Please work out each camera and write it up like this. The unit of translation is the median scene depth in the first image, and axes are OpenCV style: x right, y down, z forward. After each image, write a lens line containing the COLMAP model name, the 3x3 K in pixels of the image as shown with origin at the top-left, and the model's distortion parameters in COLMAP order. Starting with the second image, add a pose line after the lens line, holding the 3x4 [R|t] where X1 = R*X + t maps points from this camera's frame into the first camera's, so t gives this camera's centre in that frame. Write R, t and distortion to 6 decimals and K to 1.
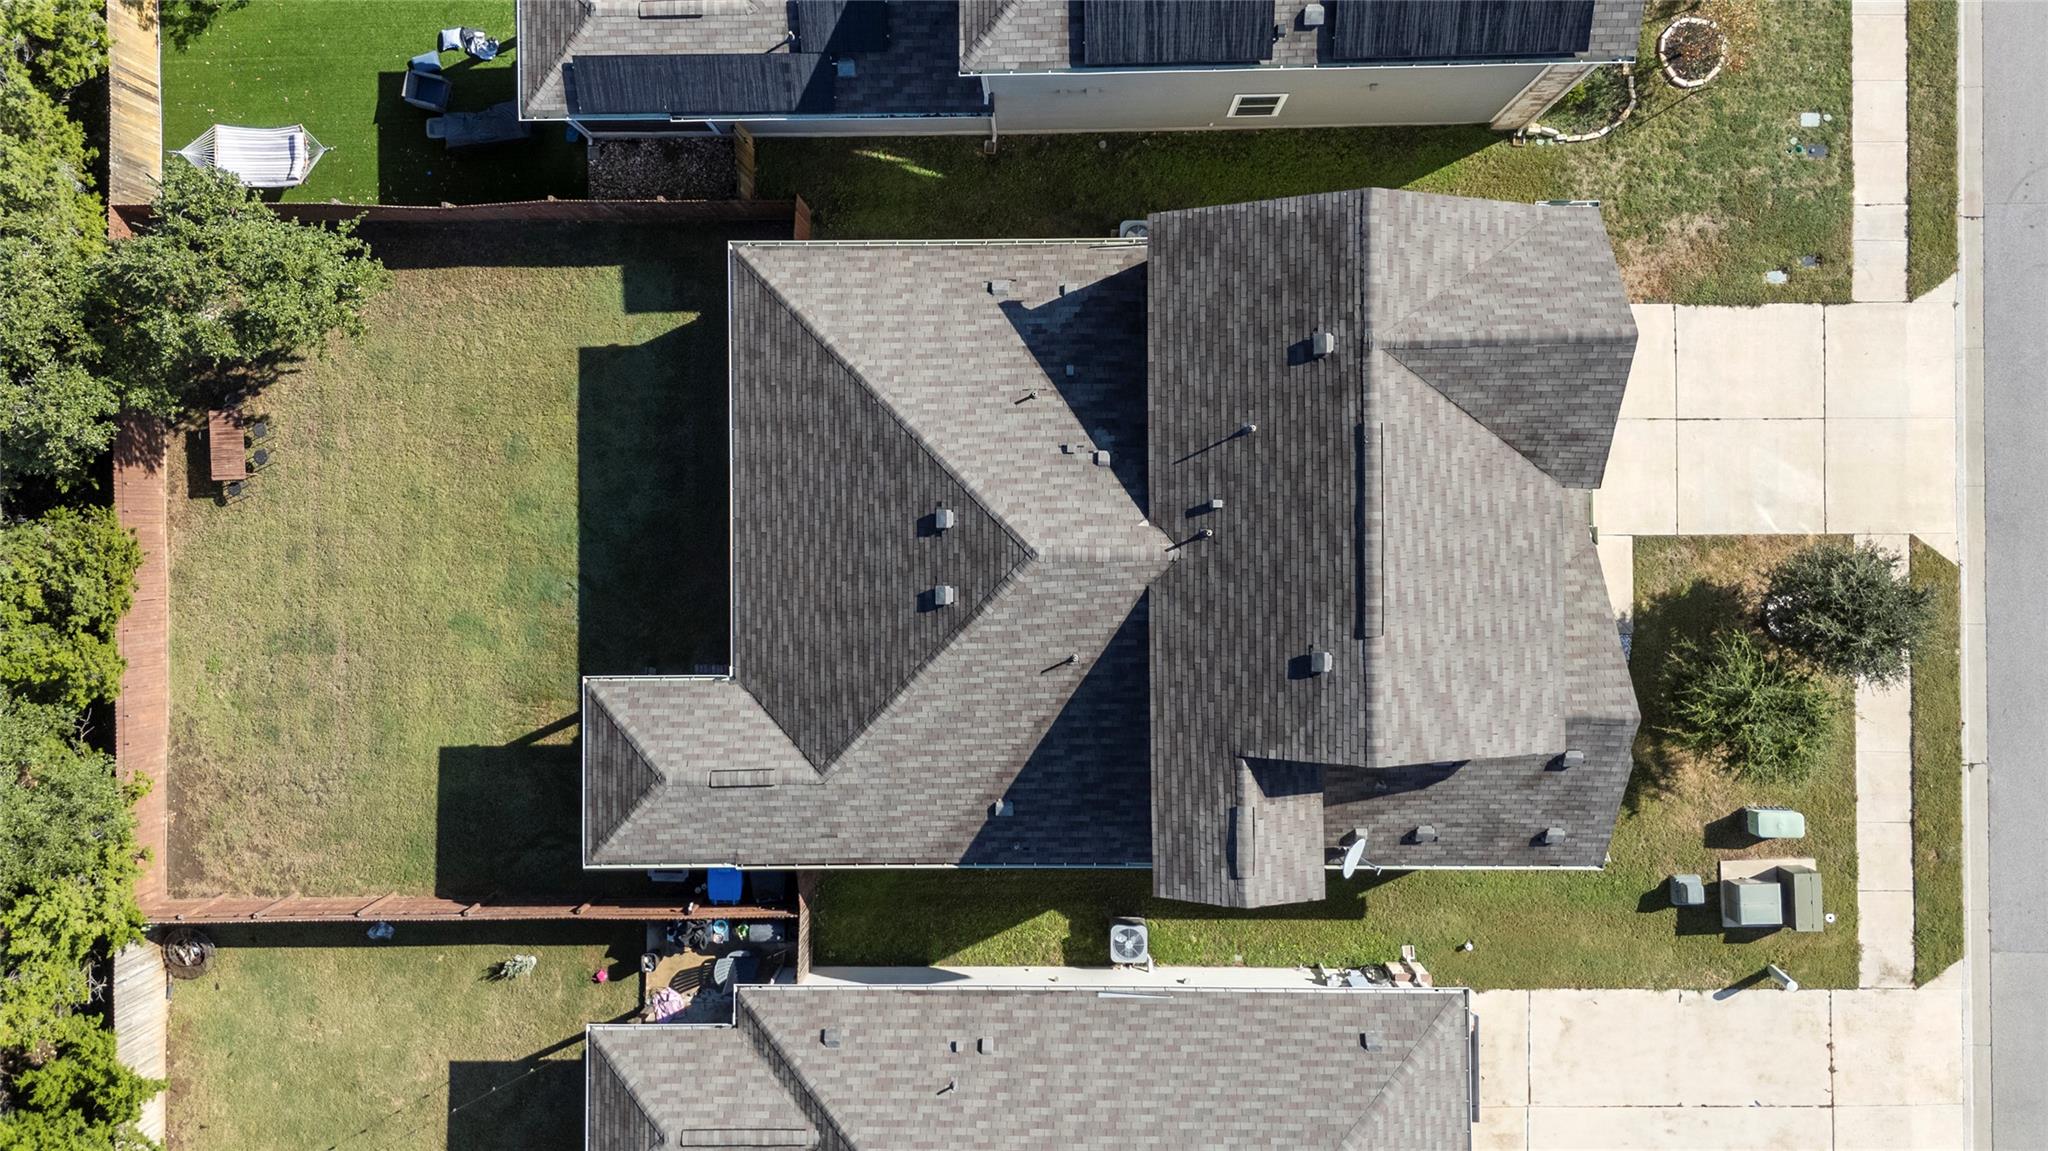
lens RADIAL K [[1470.8, 0, 1024.1], [0, 1470.8, 507.2], [0, 0, 1]] dist [0.053305, 0.000523]
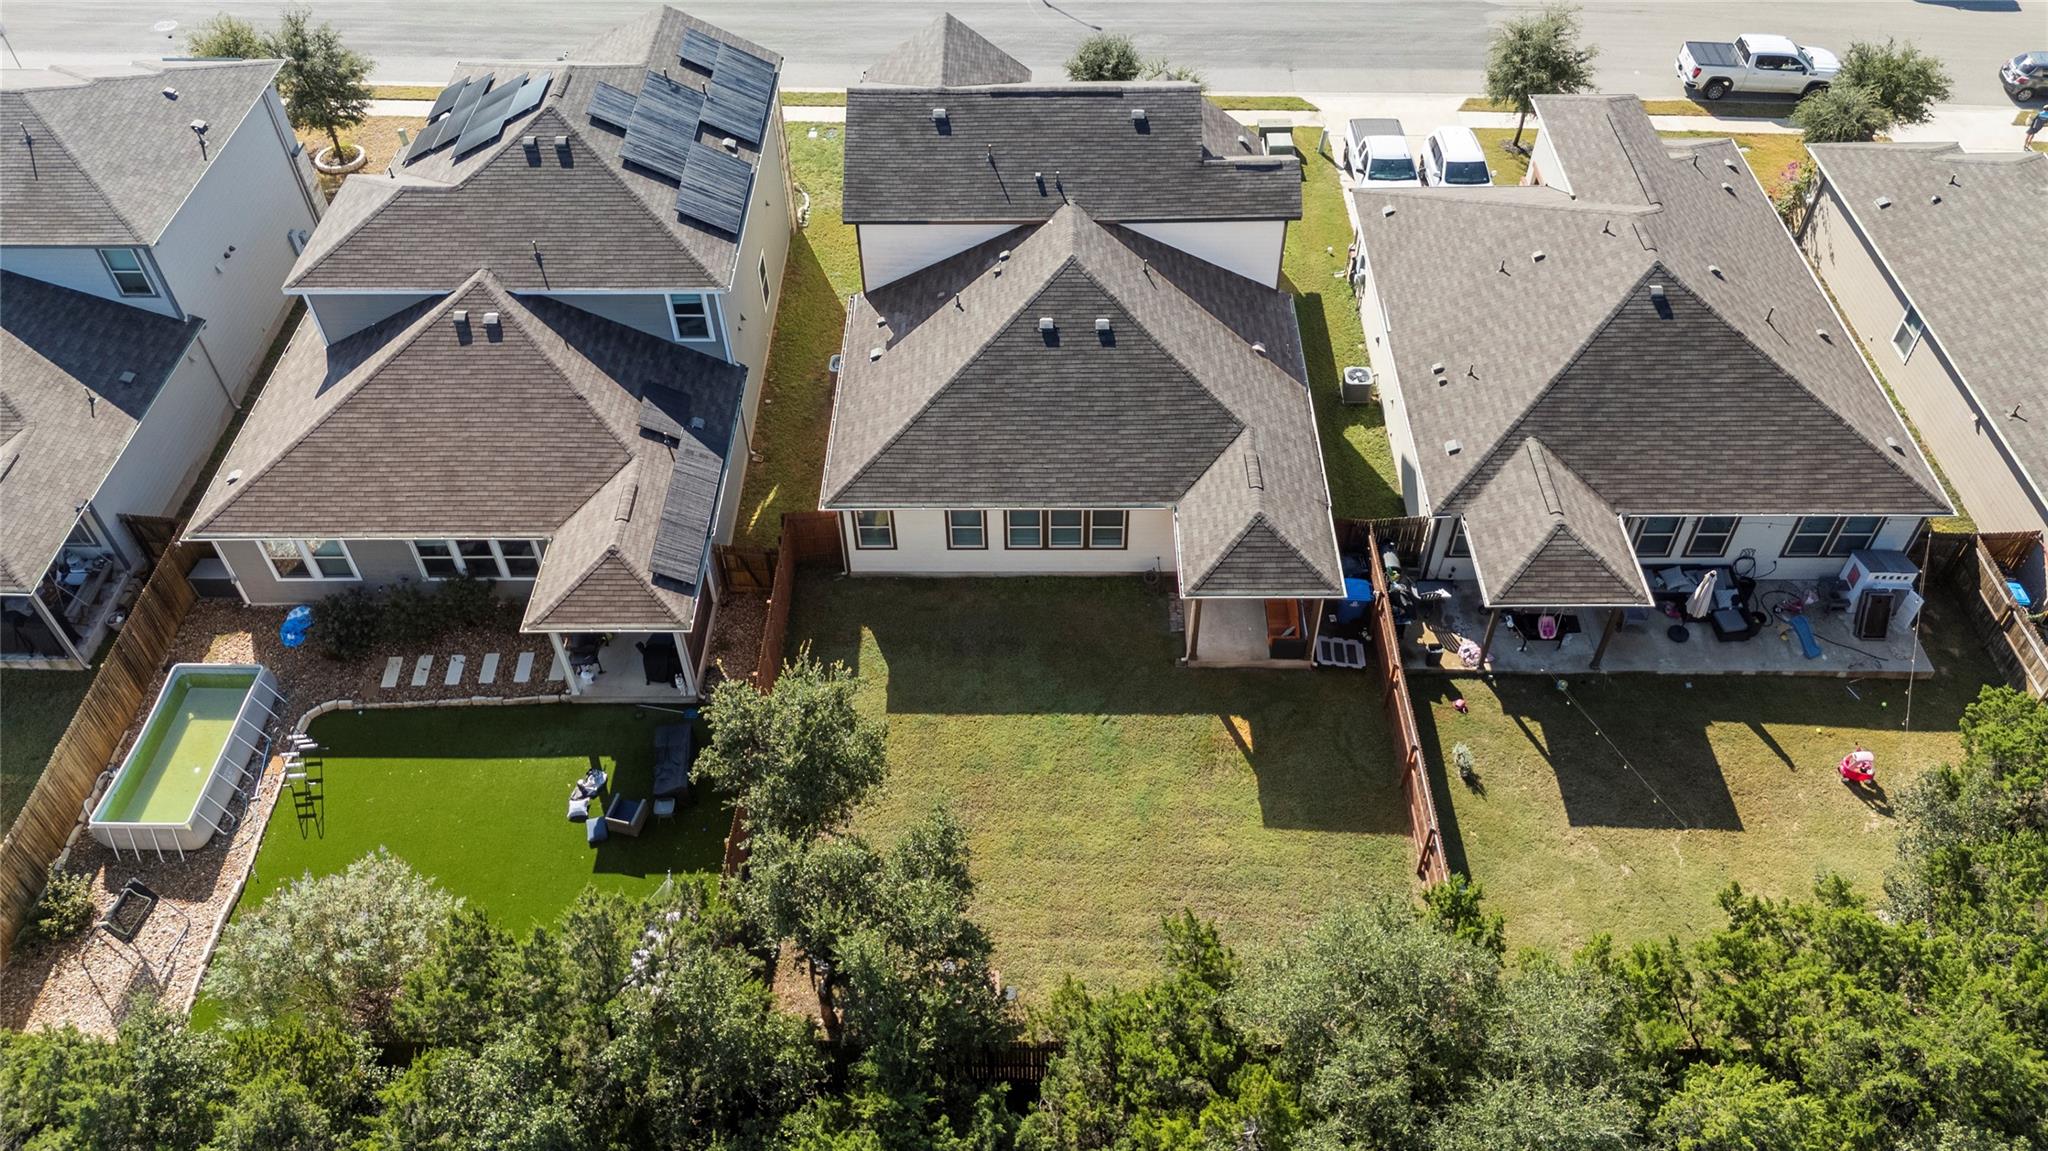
lens RADIAL K [[1494.9, 0, 1029.8], [0, 1494.9, 634.2], [0, 0, 1]] dist [0.099533, 0.001346]
pose [[0.010235, -0.725604, 0.688037, -1.132079], [0.999914, 0.013071, -0.001089, -0.002136], [-0.008203, 0.687989, 0.725675, 0.173262]]
